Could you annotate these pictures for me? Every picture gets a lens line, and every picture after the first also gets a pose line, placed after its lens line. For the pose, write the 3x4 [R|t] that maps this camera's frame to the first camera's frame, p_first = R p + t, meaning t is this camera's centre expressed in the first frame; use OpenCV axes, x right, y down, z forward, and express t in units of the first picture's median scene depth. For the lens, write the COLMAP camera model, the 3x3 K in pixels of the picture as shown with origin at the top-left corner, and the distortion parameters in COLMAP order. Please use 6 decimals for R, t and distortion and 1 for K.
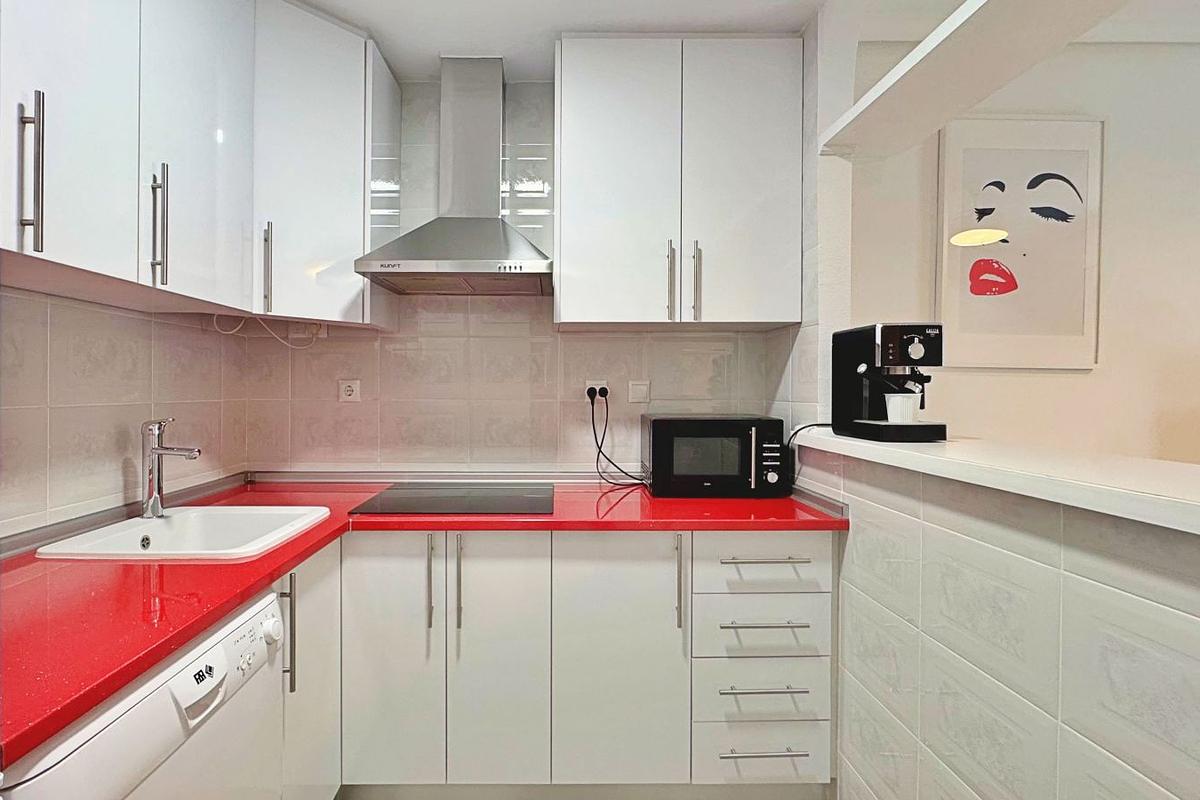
lens RADIAL K [[578.1, 0, 589.2], [0, 578.1, 395.9], [0, 0, 1]] dist [-0.000151, 0.001399]
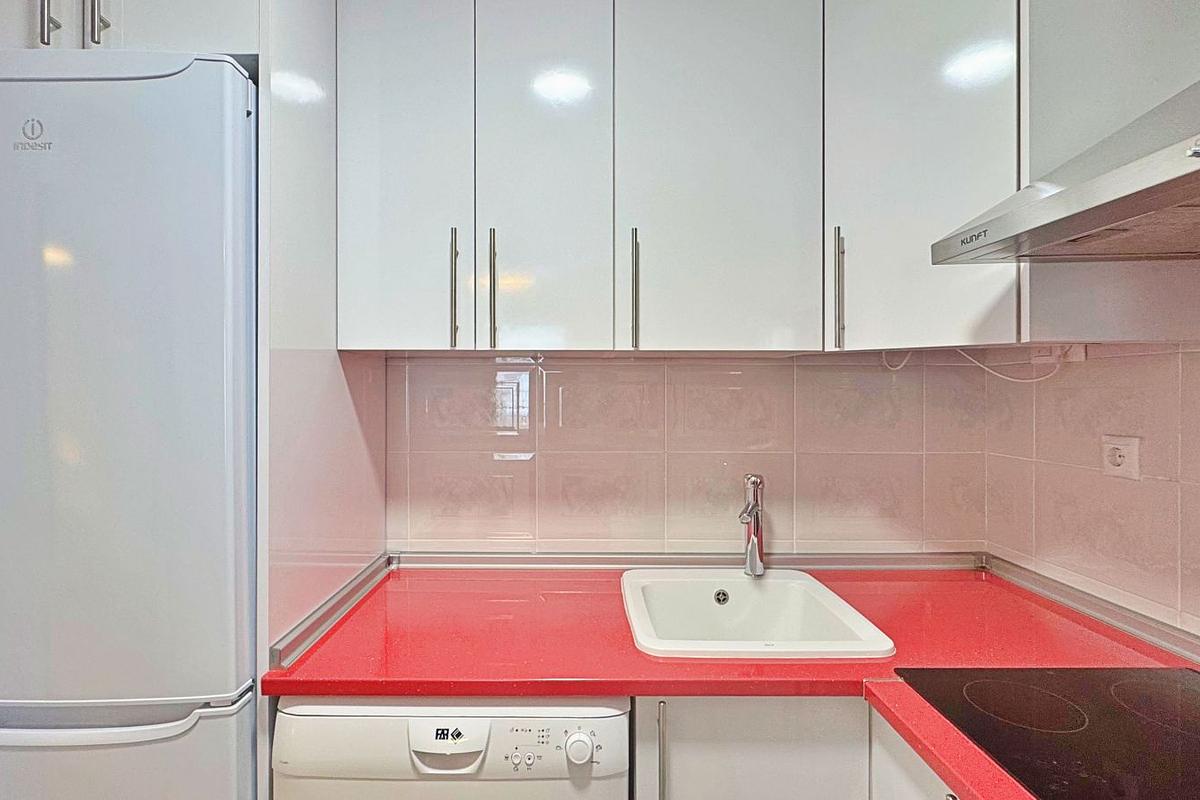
lens RADIAL K [[578.1, 0, 595.8], [0, 578.1, 394.2], [0, 0, 1]] dist [-0.000151, 0.001399]
pose [[-0.064761, 0.005403, -0.997886, 0.189528], [-0.011662, 0.999913, 0.006171, -0.078950], [0.997833, 0.012037, -0.064693, 0.663720]]
